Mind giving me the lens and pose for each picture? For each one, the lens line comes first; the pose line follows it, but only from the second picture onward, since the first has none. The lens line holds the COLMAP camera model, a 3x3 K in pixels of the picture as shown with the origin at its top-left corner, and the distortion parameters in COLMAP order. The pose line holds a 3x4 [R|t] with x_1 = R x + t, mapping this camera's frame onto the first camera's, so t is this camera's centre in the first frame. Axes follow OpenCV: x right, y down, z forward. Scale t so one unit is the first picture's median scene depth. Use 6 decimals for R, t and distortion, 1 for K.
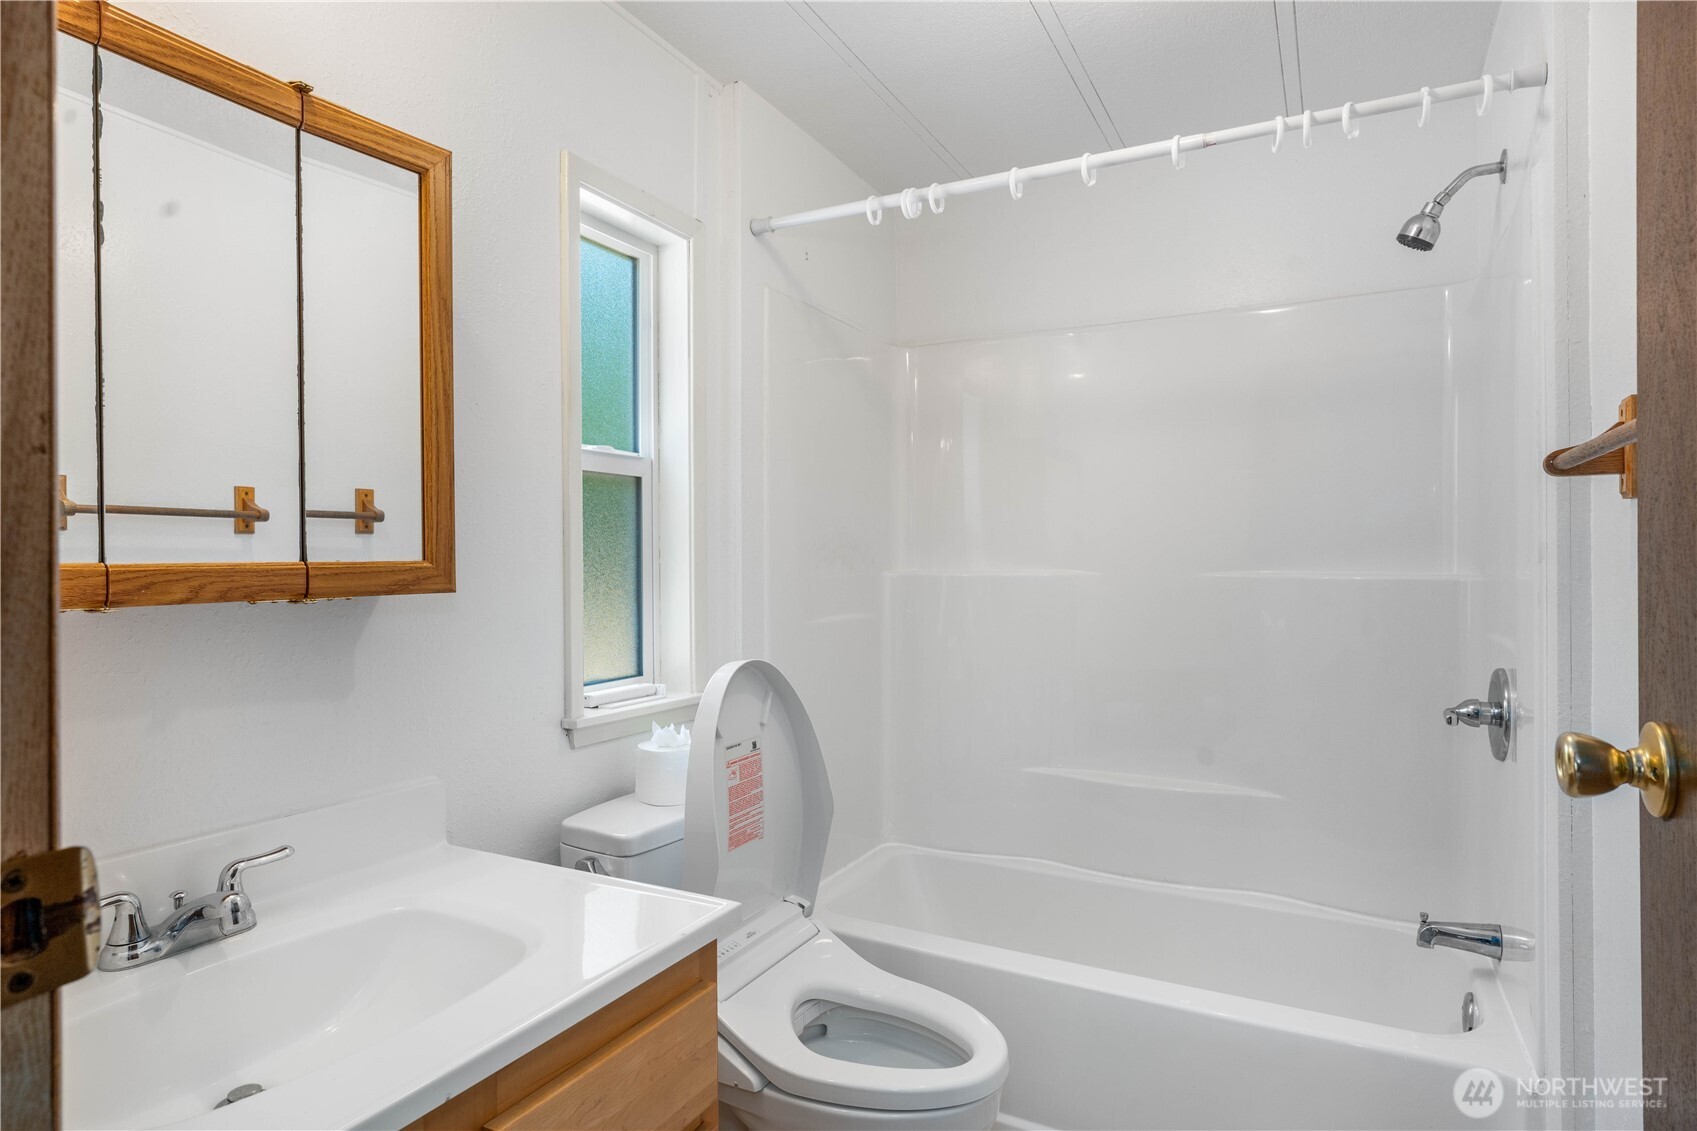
lens RADIAL K [[929.0, 0, 848.5], [0, 929.0, 556.9], [0, 0, 1]] dist [0.001831, -0.002874]
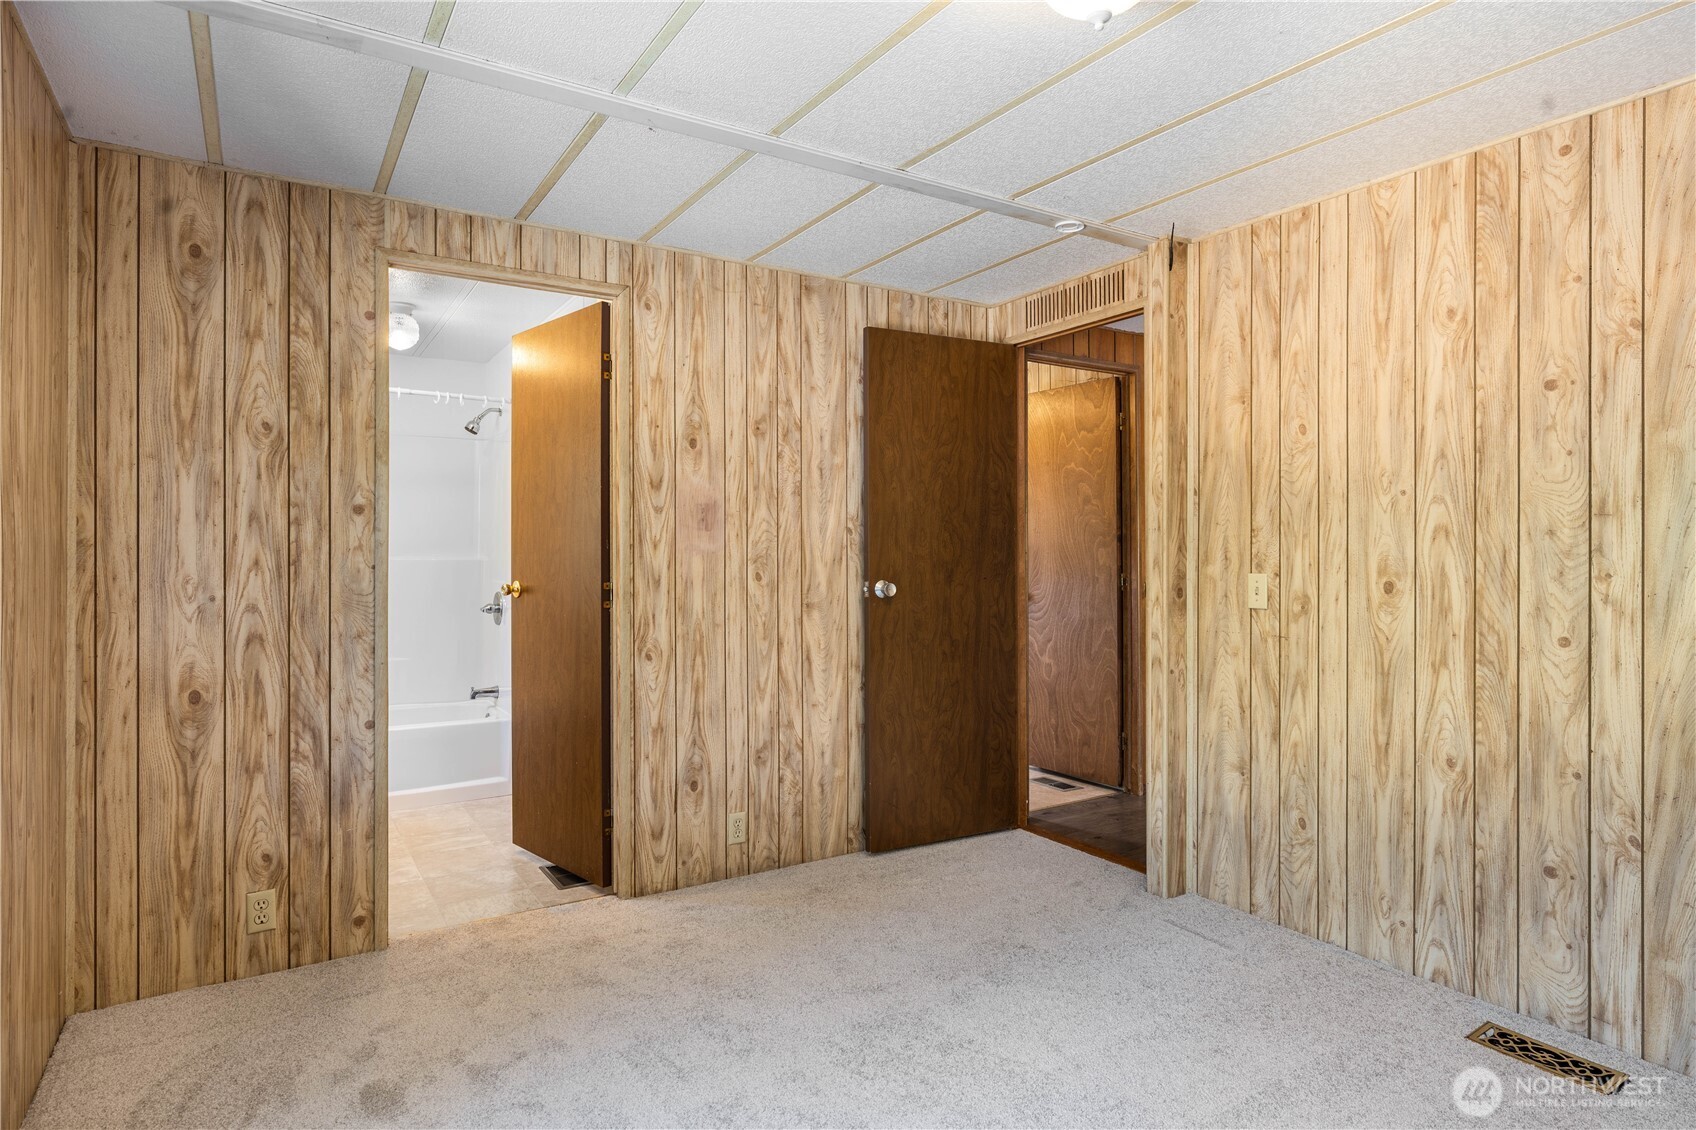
lens RADIAL K [[928.5, 0, 845.0], [0, 928.5, 553.3], [0, 0, 1]] dist [0.001831, -0.002874]
pose [[0.494413, 0.000293, 0.869227, -1.164850], [-0.006426, 0.999974, 0.003318, -0.008436], [-0.869203, -0.007226, 0.494402, -1.234083]]
